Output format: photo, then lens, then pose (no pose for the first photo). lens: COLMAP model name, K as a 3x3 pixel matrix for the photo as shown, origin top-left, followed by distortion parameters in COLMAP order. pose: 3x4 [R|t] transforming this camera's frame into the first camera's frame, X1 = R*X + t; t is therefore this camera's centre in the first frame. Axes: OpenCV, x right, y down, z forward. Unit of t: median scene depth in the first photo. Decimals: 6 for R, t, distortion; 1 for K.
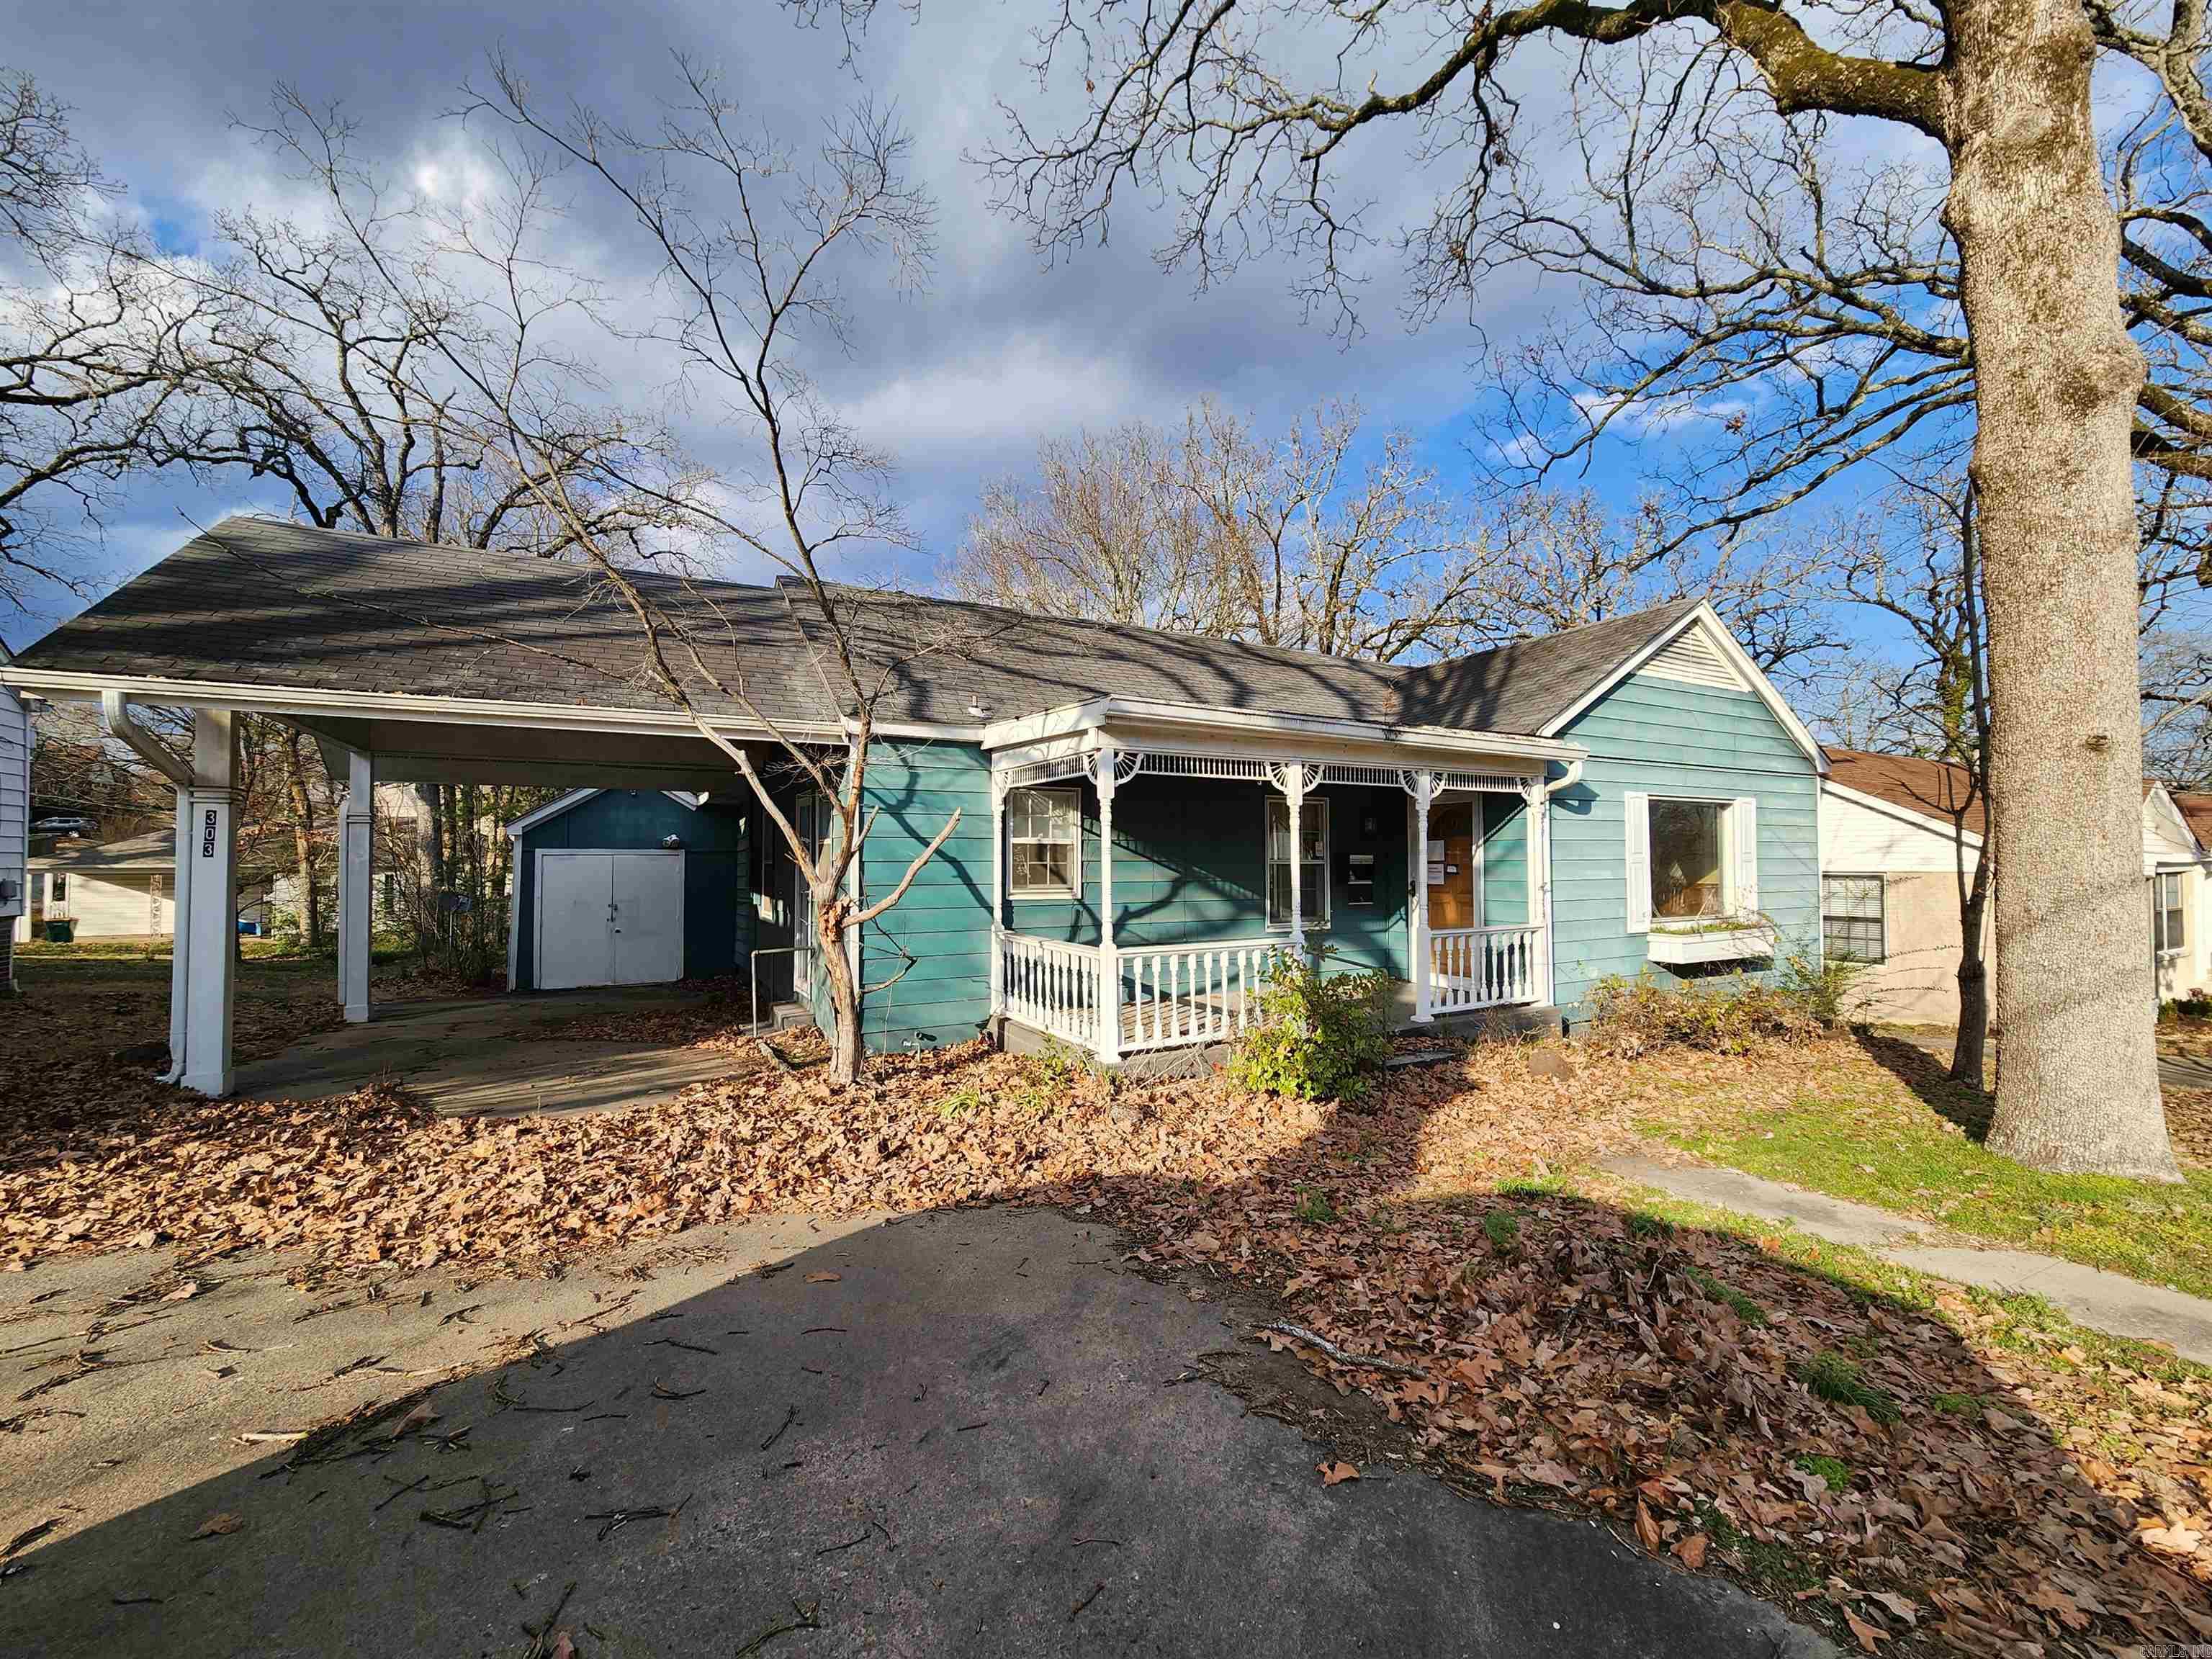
lens RADIAL K [[930.9, 0, 1106.0], [0, 930.9, 829.5], [0, 0, 1]] dist [0.000854, 0.000095]
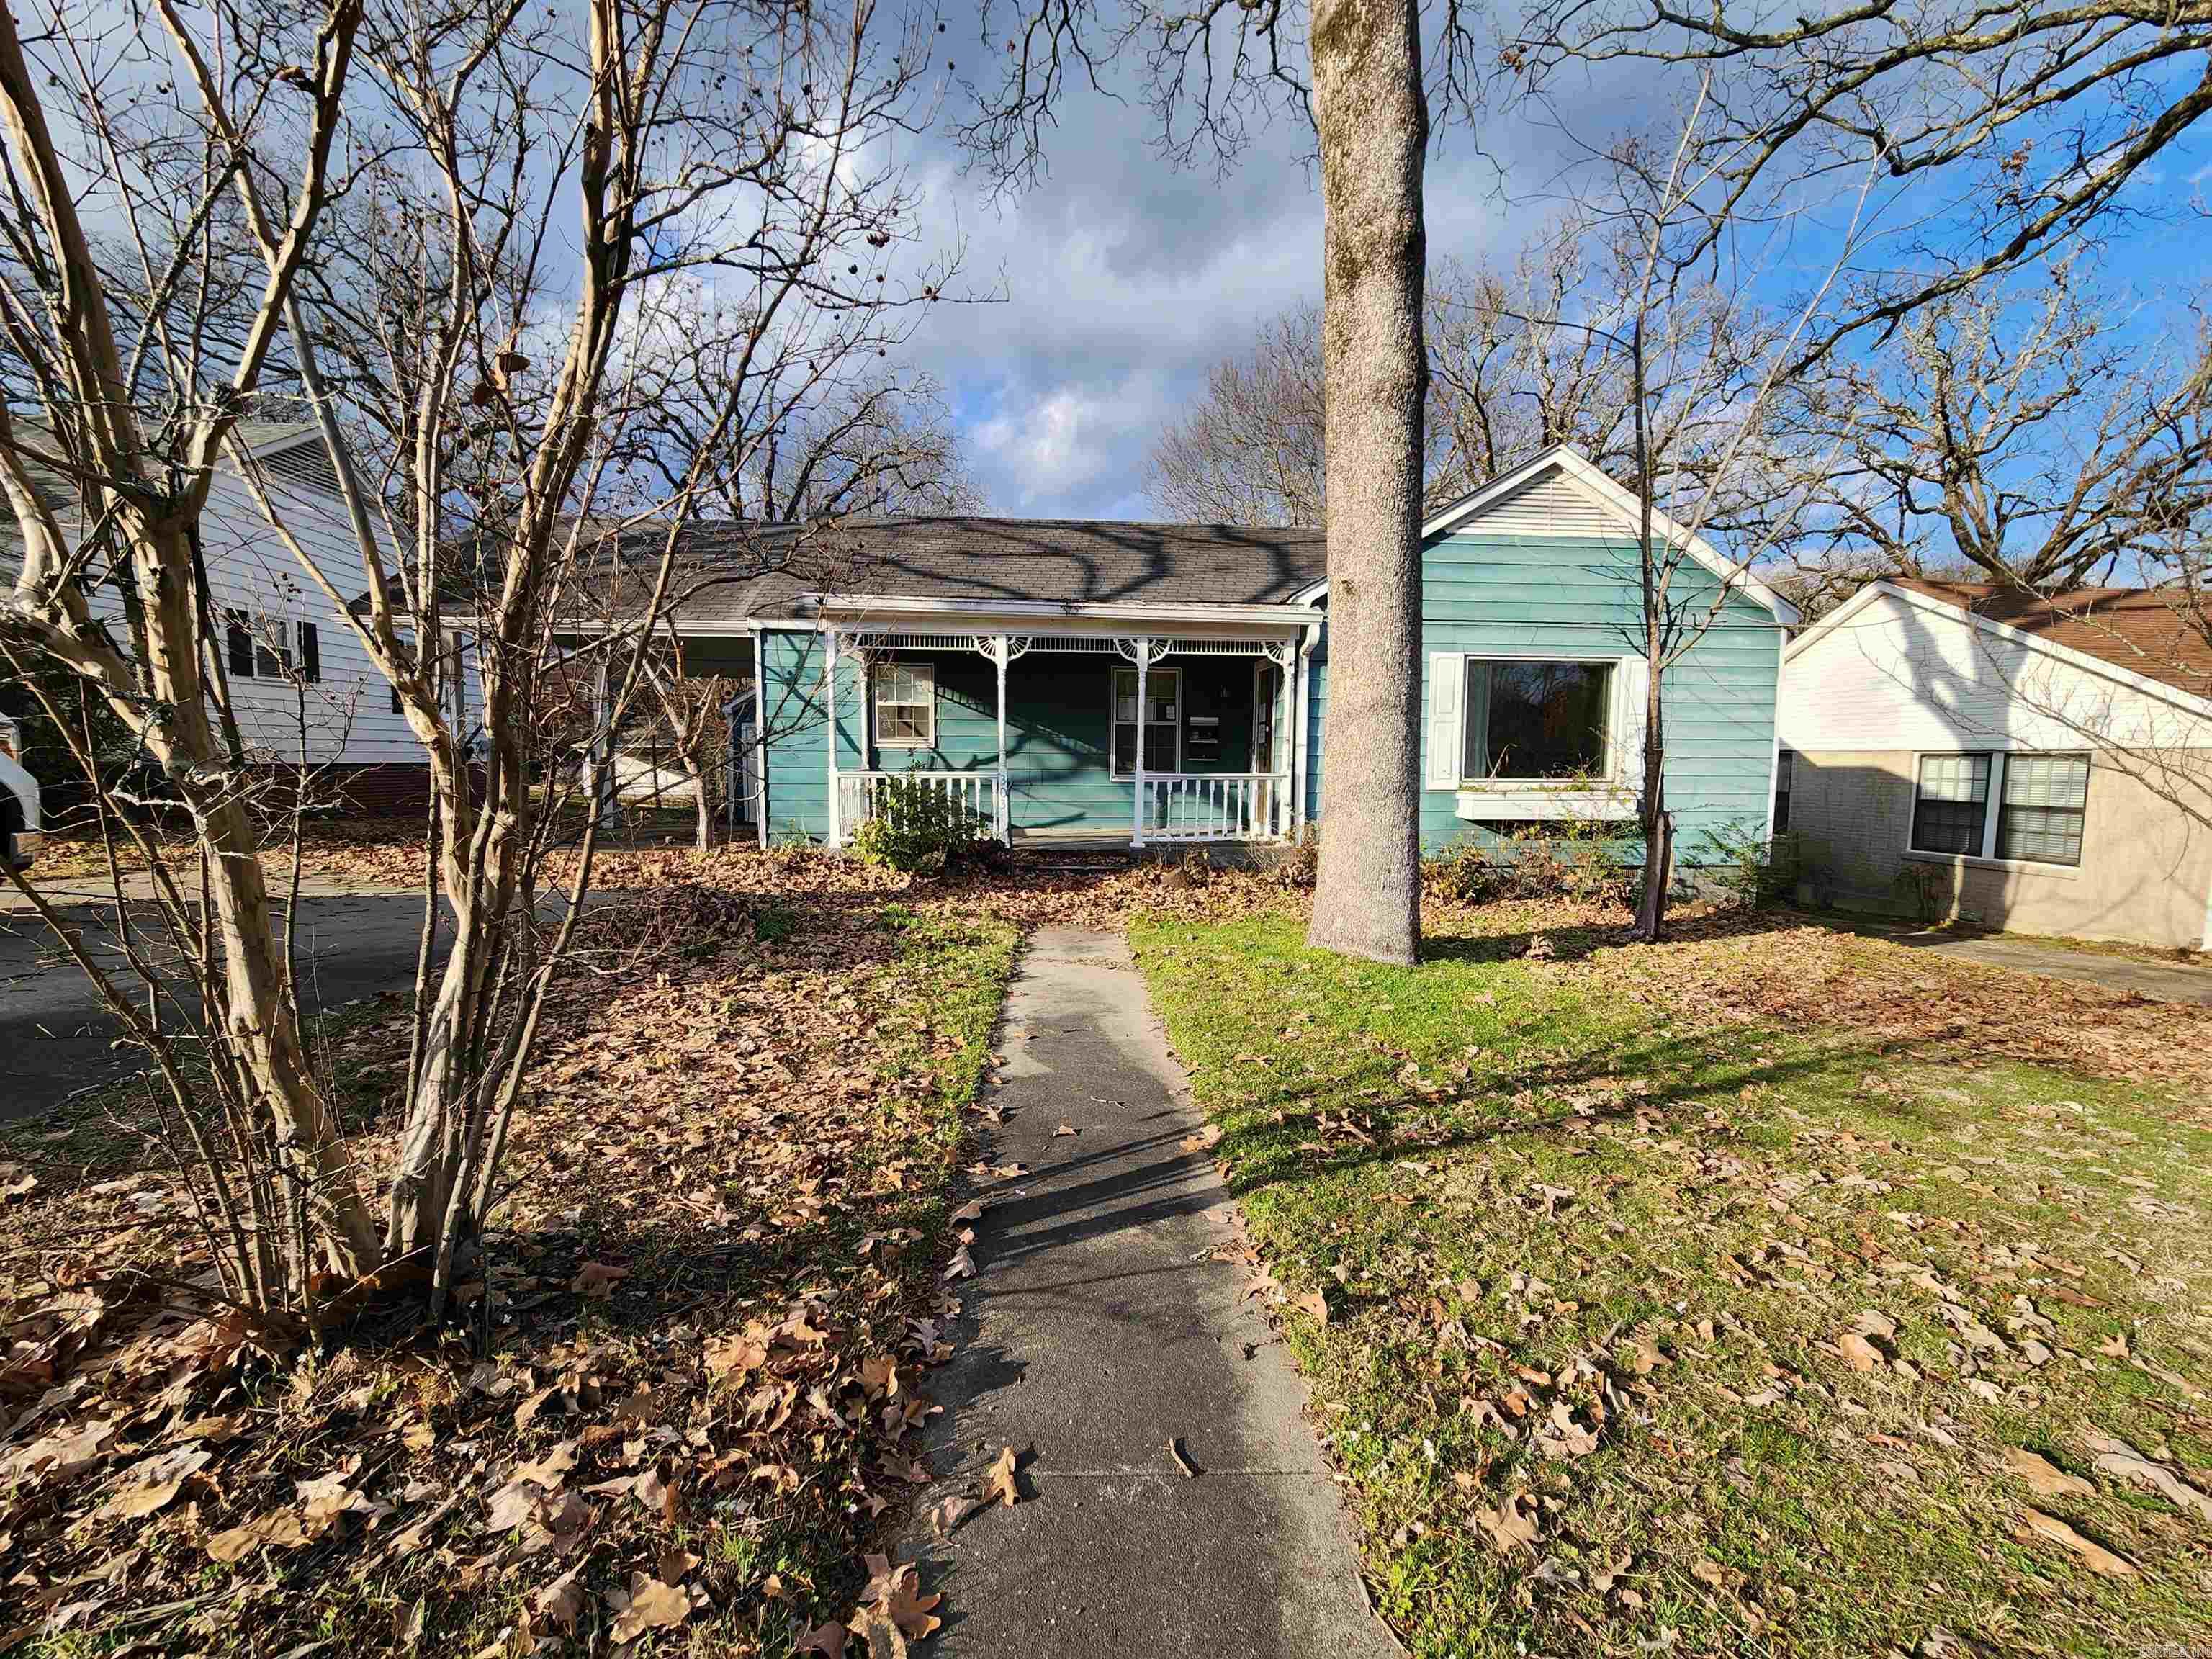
lens RADIAL K [[930.9, 0, 1106.0], [0, 930.9, 829.5], [0, 0, 1]] dist [0.000854, 0.000095]
pose [[0.910919, 0.043814, -0.410253, 0.739514], [0.002401, 0.993766, 0.111463, 0.042607], [0.412579, -0.102518, 0.905135, -0.112097]]
